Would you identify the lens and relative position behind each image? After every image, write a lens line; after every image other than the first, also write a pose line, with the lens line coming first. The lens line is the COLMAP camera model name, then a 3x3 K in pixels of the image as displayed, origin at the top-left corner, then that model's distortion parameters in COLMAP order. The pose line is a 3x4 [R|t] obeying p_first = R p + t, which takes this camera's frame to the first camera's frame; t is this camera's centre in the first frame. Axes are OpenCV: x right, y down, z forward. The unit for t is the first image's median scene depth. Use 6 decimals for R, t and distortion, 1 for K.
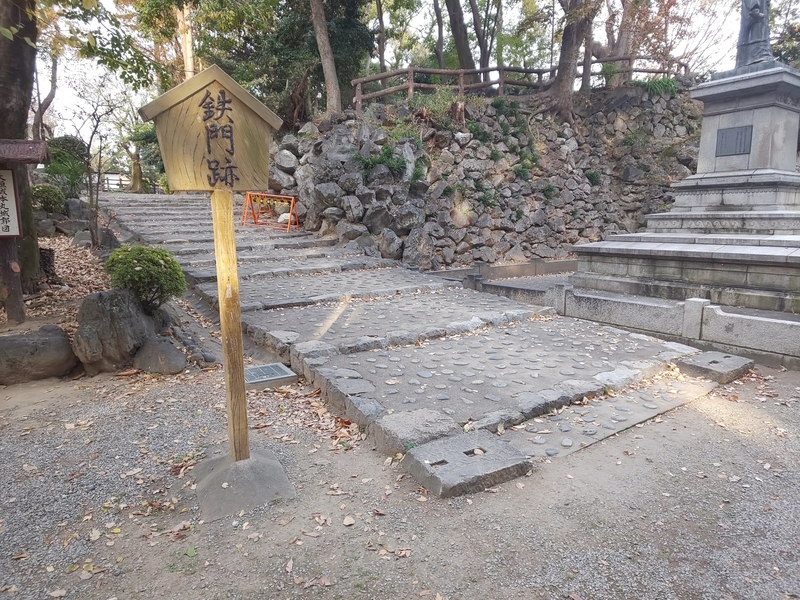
lens RADIAL K [[512.7, 0, 395.7], [0, 512.7, 305.7], [0, 0, 1]] dist [0.014767, -0.012238]
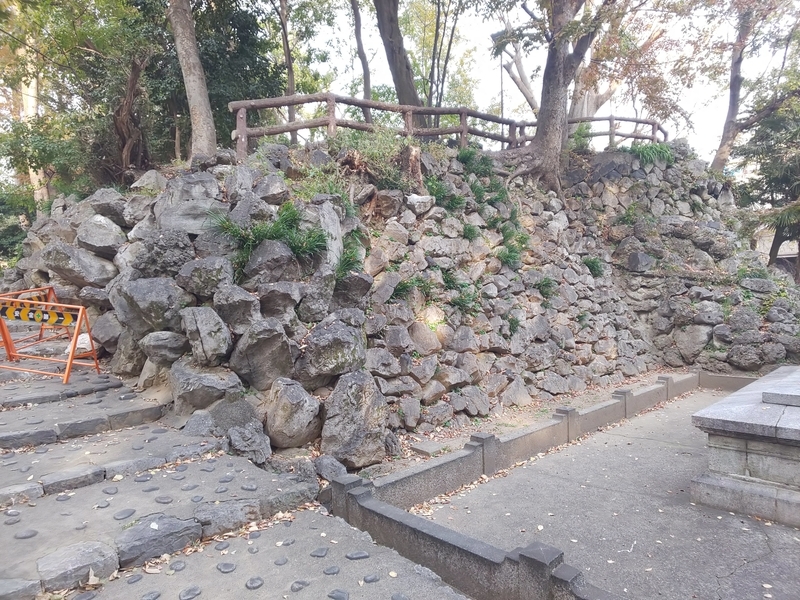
lens RADIAL K [[512.7, 0, 405.6], [0, 512.7, 302.0], [0, 0, 1]] dist [0.014767, -0.012238]
pose [[0.984389, -0.008505, 0.175801, 0.006492], [0.037770, 0.985770, -0.163802, -0.113175], [-0.171906, 0.167884, 0.970702, 0.437864]]
